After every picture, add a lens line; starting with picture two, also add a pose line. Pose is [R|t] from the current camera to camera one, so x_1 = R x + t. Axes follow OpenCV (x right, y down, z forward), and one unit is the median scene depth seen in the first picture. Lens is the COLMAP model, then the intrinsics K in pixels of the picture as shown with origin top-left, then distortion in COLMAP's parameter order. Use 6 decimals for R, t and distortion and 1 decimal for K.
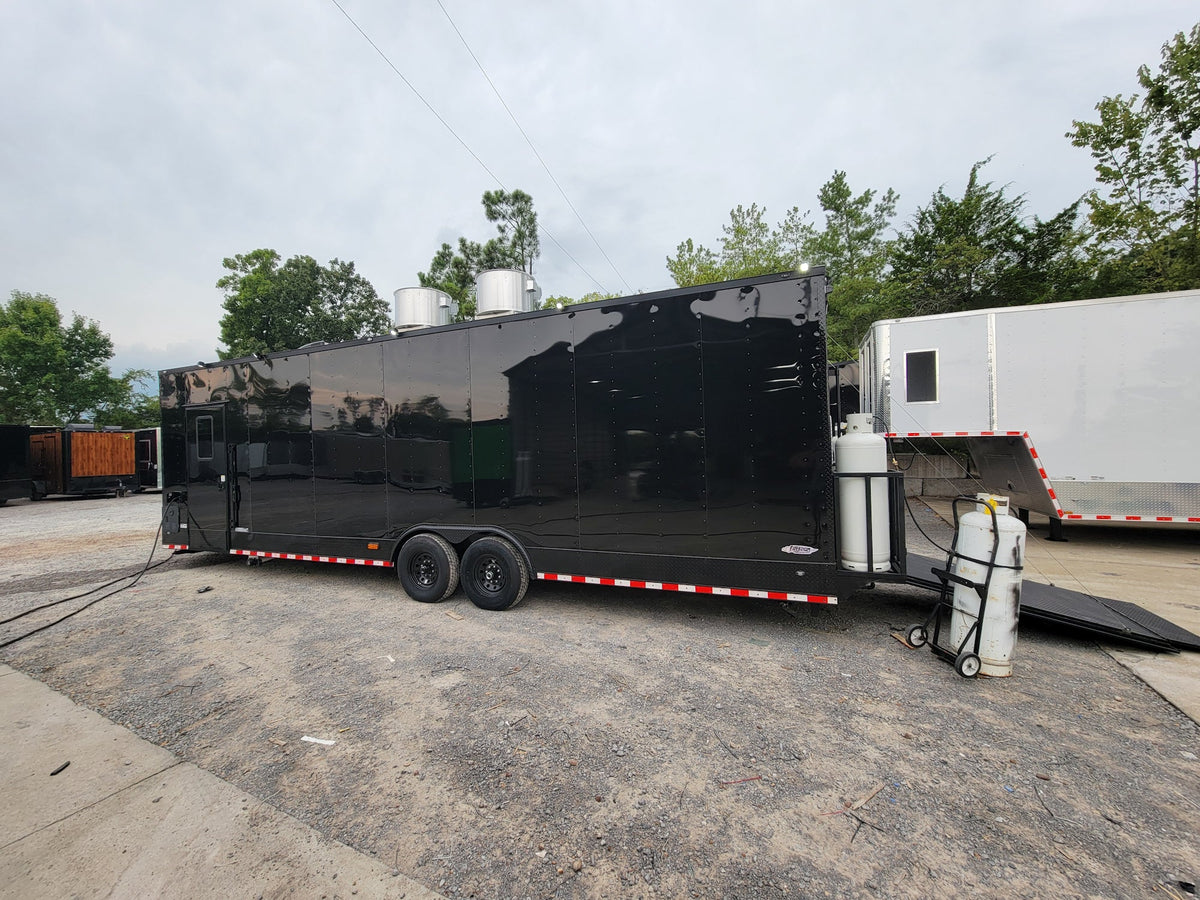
lens RADIAL K [[487.2, 0, 601.9], [0, 487.2, 449.8], [0, 0, 1]] dist [-0.005901, 0.002756]
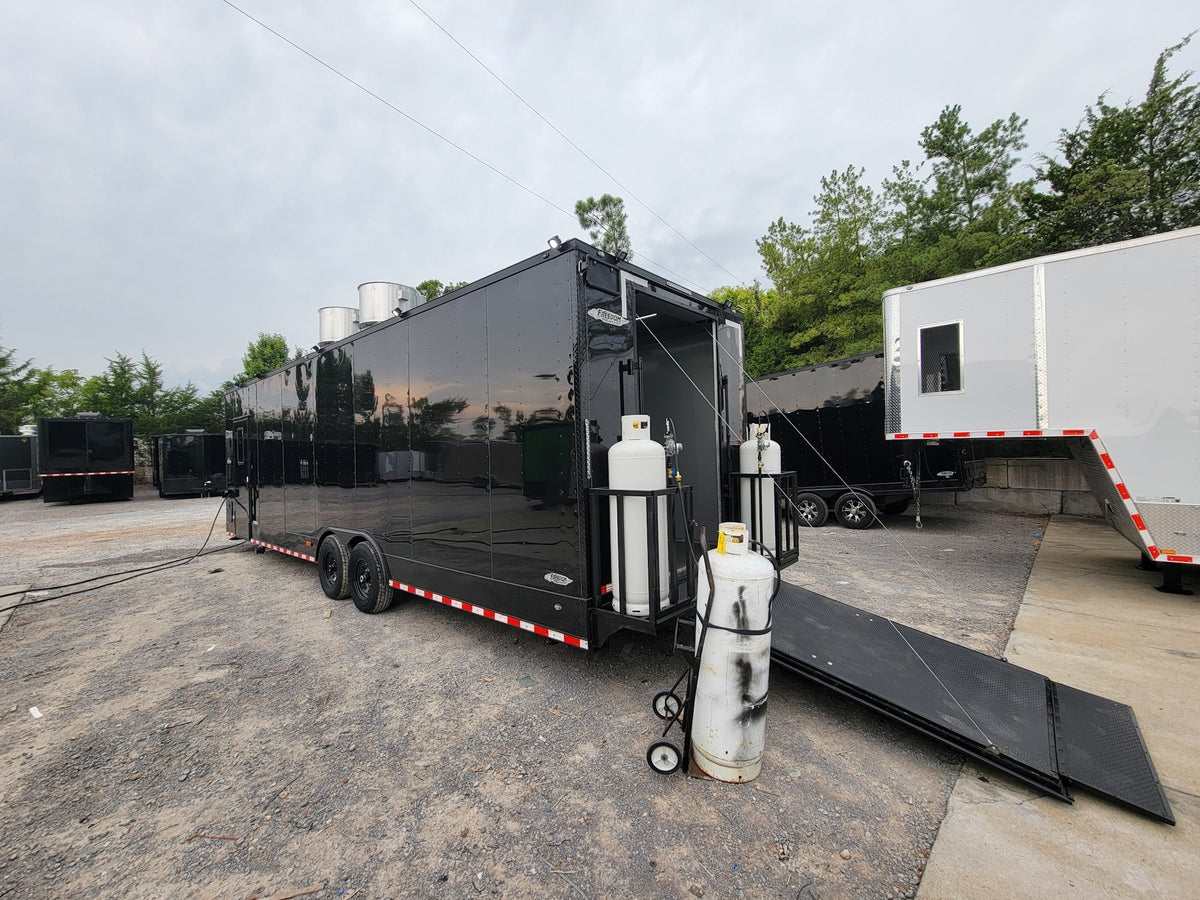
lens RADIAL K [[487.2, 0, 601.9], [0, 487.2, 449.8], [0, 0, 1]] dist [-0.005901, 0.002756]
pose [[0.949673, -0.003023, -0.313228, 0.307982], [0.002415, 0.999994, -0.002330, -0.006606], [0.313233, 0.001456, 0.949675, 0.092862]]
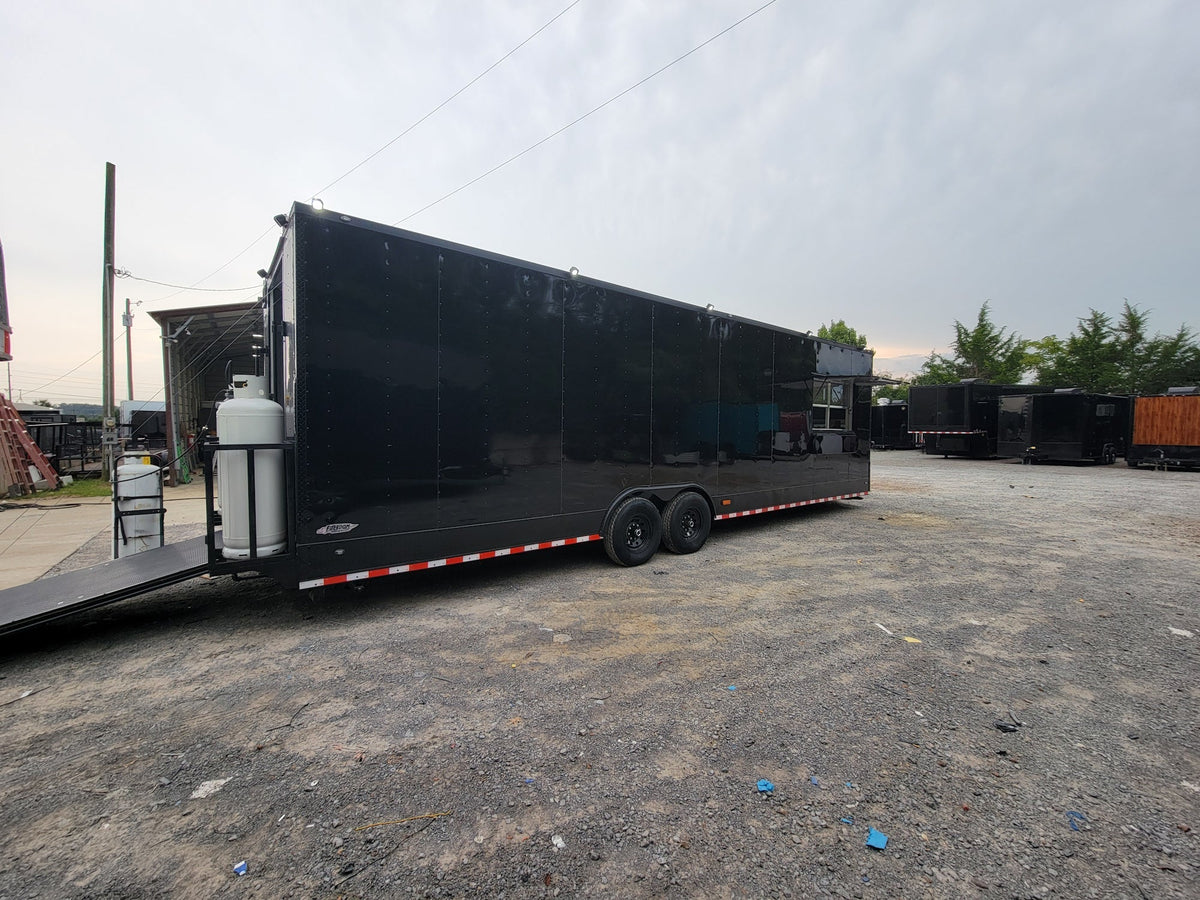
lens RADIAL K [[487.2, 0, 601.9], [0, 487.2, 449.8], [0, 0, 1]] dist [-0.005901, 0.002756]
pose [[-0.488481, 0.063610, -0.870253, 0.479706], [-0.000838, 0.997305, 0.073368, -0.005358], [0.872574, 0.036568, -0.487111, 0.997459]]
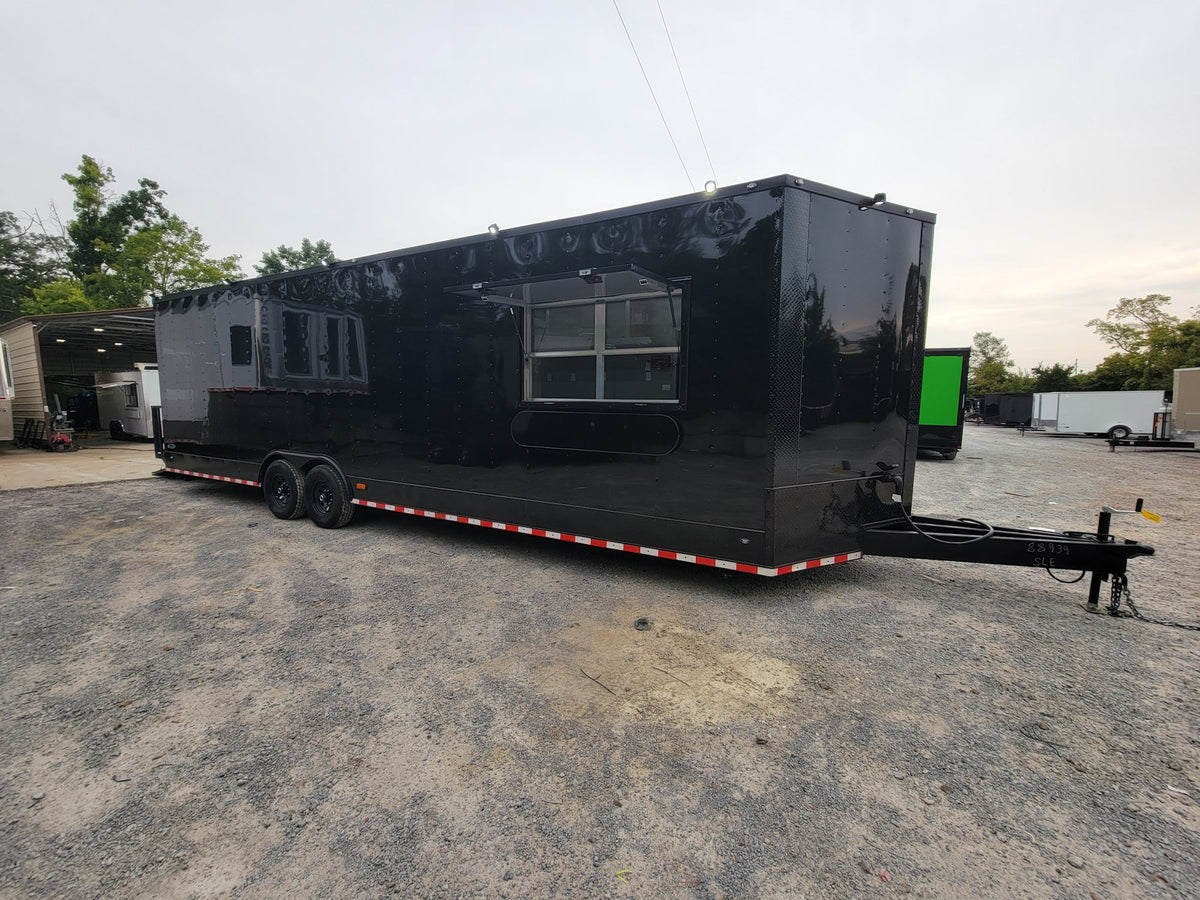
lens RADIAL K [[487.2, 0, 601.9], [0, 487.2, 449.8], [0, 0, 1]] dist [-0.005901, 0.002756]
pose [[-0.993759, 0.010749, 0.111029, -0.520605], [0.022434, 0.994267, 0.104542, 0.020440], [-0.109269, 0.106381, -0.988303, 1.346631]]
